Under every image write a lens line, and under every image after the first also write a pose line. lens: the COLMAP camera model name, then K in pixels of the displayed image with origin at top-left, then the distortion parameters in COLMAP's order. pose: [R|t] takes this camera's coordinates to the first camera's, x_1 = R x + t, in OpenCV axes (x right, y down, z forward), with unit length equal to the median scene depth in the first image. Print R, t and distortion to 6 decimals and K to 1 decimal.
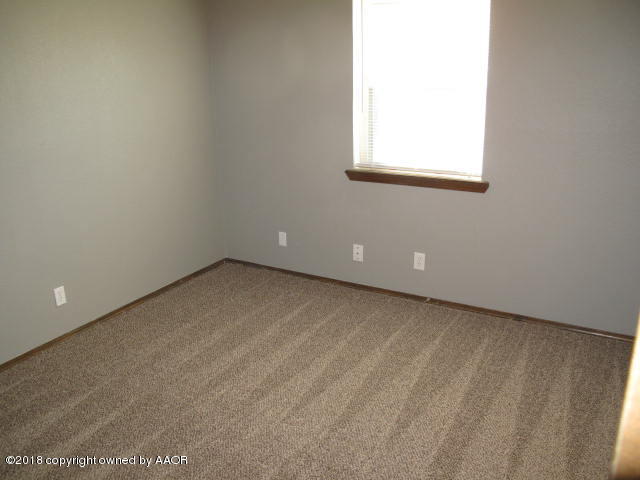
lens RADIAL K [[537.7, 0, 319.0], [0, 537.7, 240.2], [0, 0, 1]] dist [-0.144342, 0.104504]
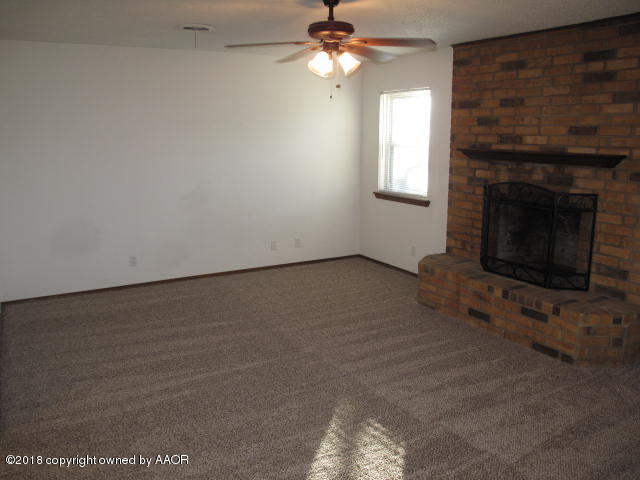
lens RADIAL K [[537.7, 0, 322.7], [0, 537.7, 243.3], [0, 0, 1]] dist [-0.144342, 0.104504]
pose [[0.738436, 0.108672, -0.665509, 1.089566], [-0.187727, 0.981043, -0.048103, 0.145321], [0.647666, 0.160455, 0.744838, -0.364090]]
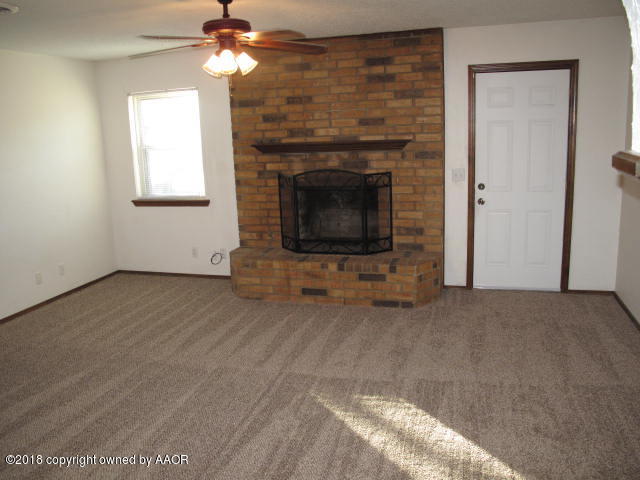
lens RADIAL K [[537.7, 0, 322.8], [0, 537.7, 238.3], [0, 0, 1]] dist [-0.144342, 0.104504]
pose [[0.997558, -0.069666, -0.005013, 0.620085], [0.068789, 0.992361, -0.102407, 0.184855], [0.012109, 0.101812, 0.994730, -0.559783]]
